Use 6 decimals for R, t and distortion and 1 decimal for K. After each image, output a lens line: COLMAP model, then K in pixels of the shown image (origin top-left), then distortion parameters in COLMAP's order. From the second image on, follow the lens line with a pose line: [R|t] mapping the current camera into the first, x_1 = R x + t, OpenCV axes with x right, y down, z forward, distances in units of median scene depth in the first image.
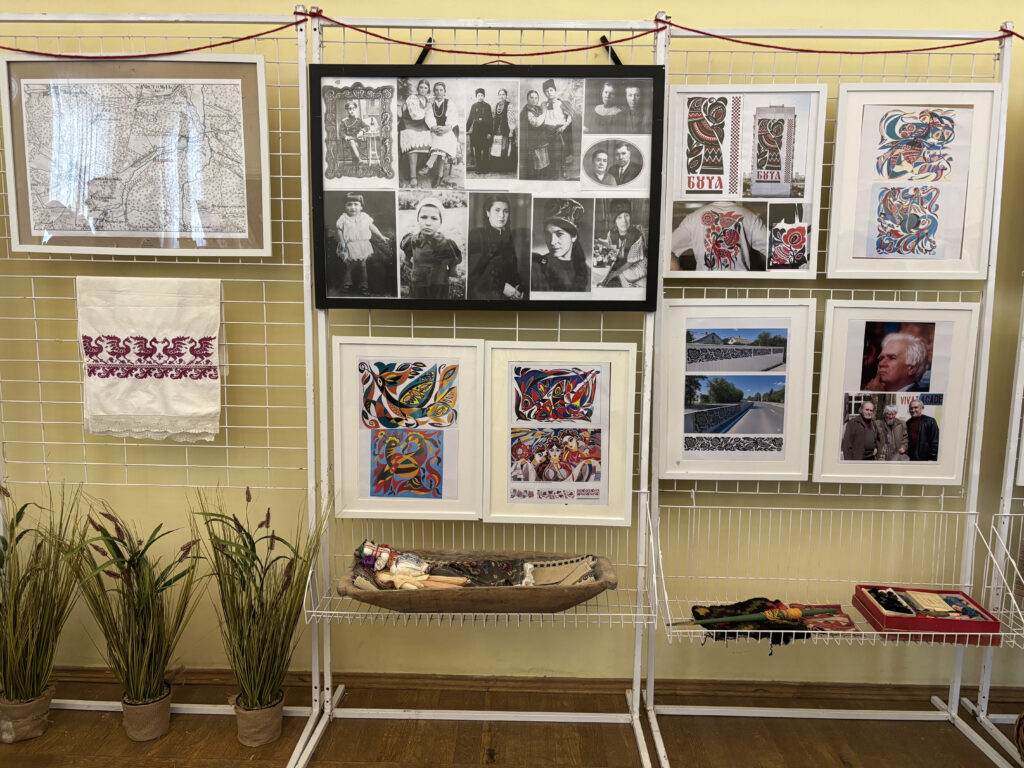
lens RADIAL K [[774.3, 0, 516.1], [0, 774.3, 385.8], [0, 0, 1]] dist [0.013662, -0.000421]
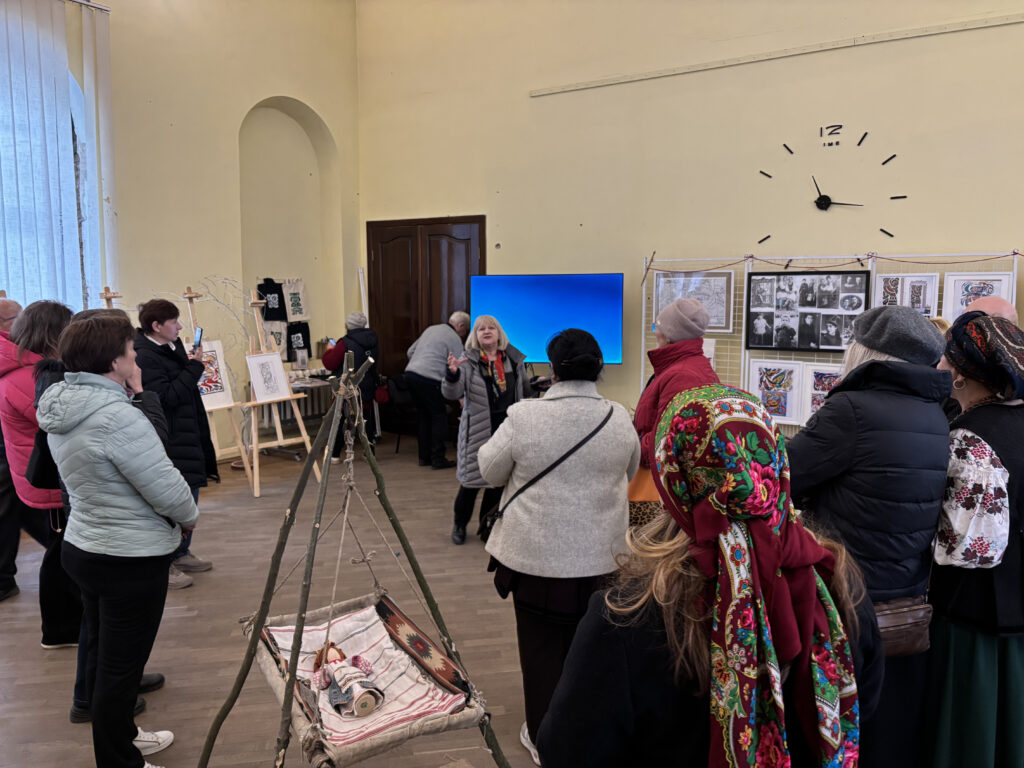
lens RADIAL K [[774.3, 0, 518.0], [0, 774.3, 375.2], [0, 0, 1]] dist [0.013662, -0.000421]
pose [[0.844835, 0.046458, -0.533005, 0.614159], [-0.068737, 0.997392, -0.022016, 0.129786], [0.530592, 0.055237, 0.845825, -2.044220]]
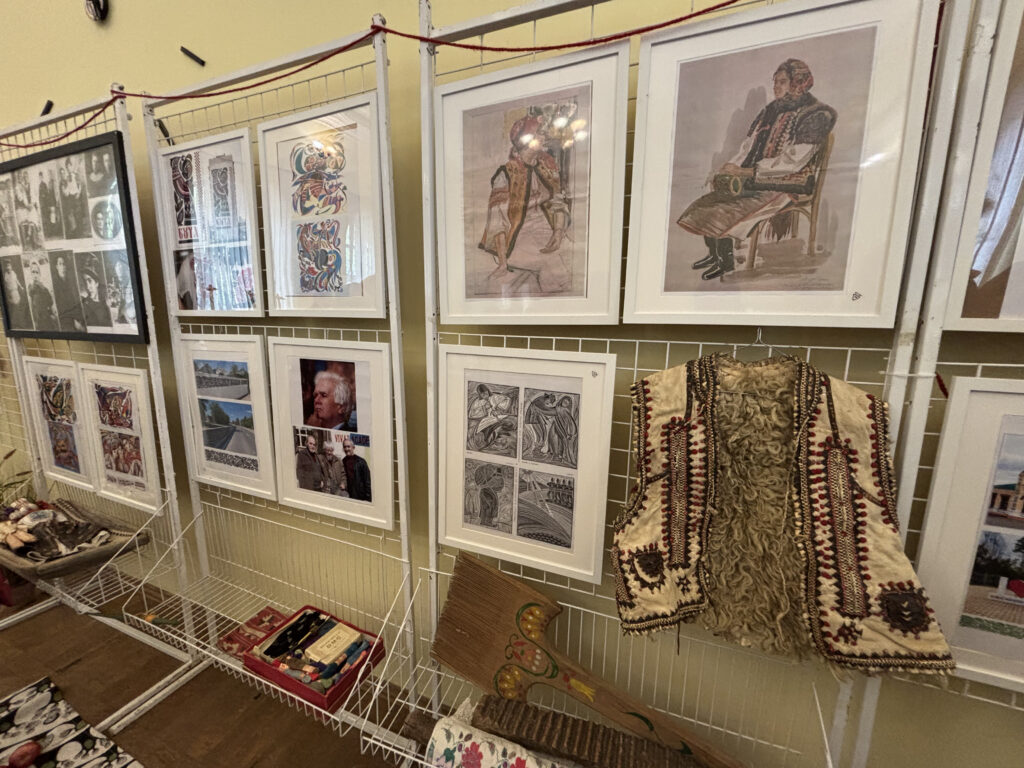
lens RADIAL K [[407.4, 0, 509.6], [0, 407.4, 385.1], [0, 0, 1]] dist [-0.000592, -0.001096]
pose [[0.935013, 0.057935, -0.349848, 0.920305], [-0.052660, 0.998310, 0.024578, -0.077340], [0.350680, -0.004557, 0.936484, 0.606703]]
